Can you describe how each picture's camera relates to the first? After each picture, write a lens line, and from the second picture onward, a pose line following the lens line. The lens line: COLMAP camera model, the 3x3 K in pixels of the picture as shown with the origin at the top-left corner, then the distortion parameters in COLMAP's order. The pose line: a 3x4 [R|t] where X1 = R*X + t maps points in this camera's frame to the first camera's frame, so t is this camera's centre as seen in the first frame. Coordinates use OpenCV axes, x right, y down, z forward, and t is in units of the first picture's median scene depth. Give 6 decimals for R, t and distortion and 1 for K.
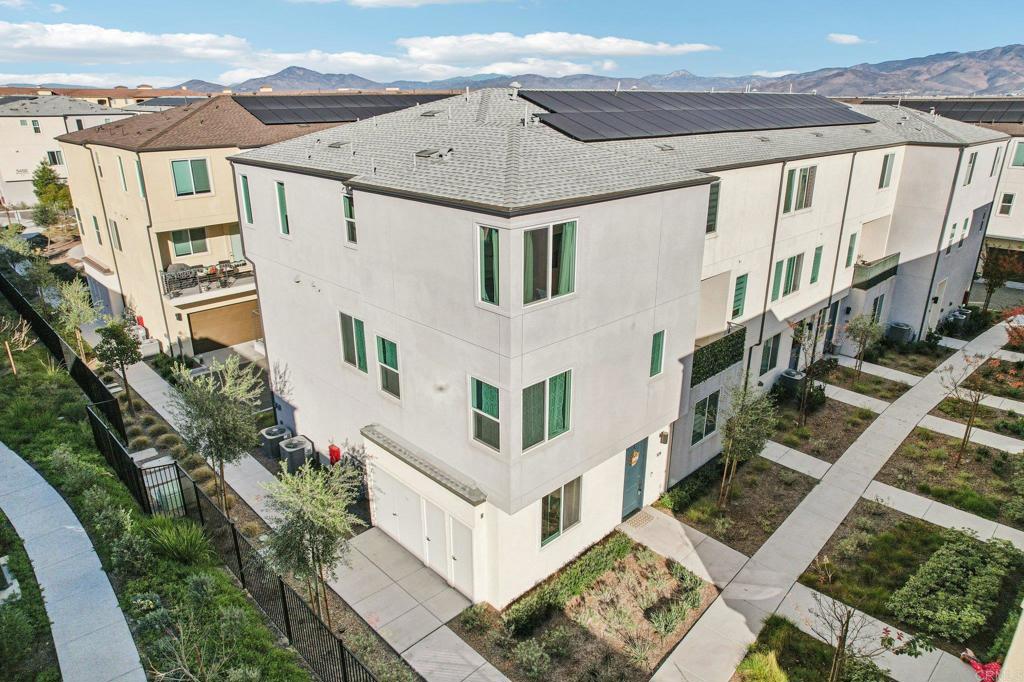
lens RADIAL K [[659.6, 0, 512.0], [0, 659.6, 341.0], [0, 0, 1]] dist [-0.052807, 0.056179]
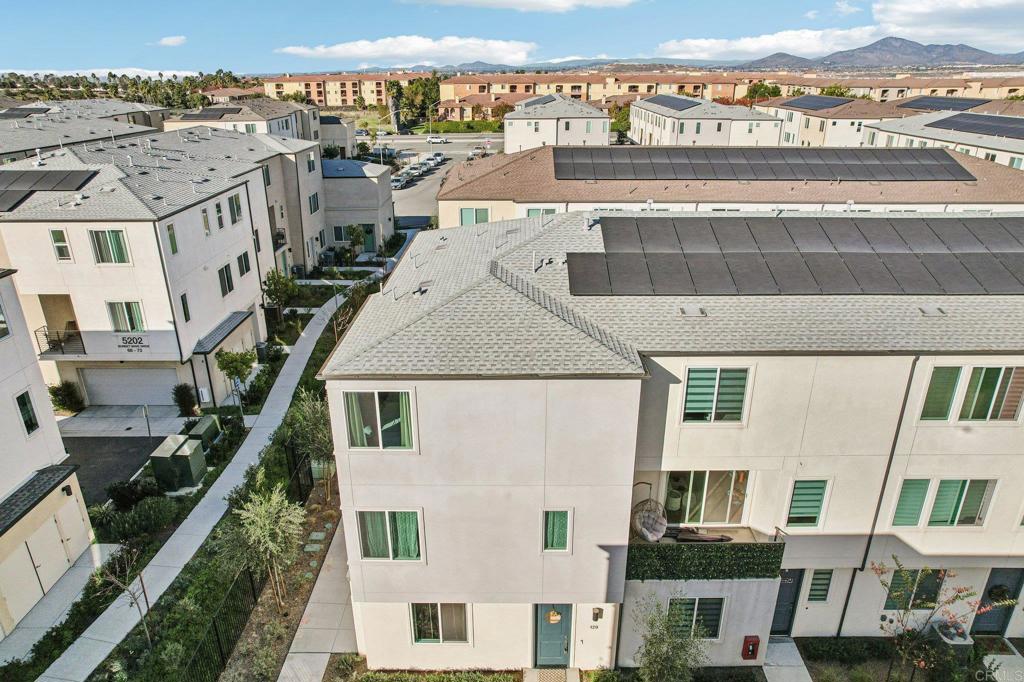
lens RADIAL K [[676.5, 0, 512.0], [0, 676.5, 341.0], [0, 0, 1]] dist [-0.079332, 0.058985]
pose [[0.708909, 0.262810, -0.654506, 0.746195], [-0.242591, 0.962221, 0.123614, -0.353764], [0.662267, 0.071146, 0.745883, 0.204423]]
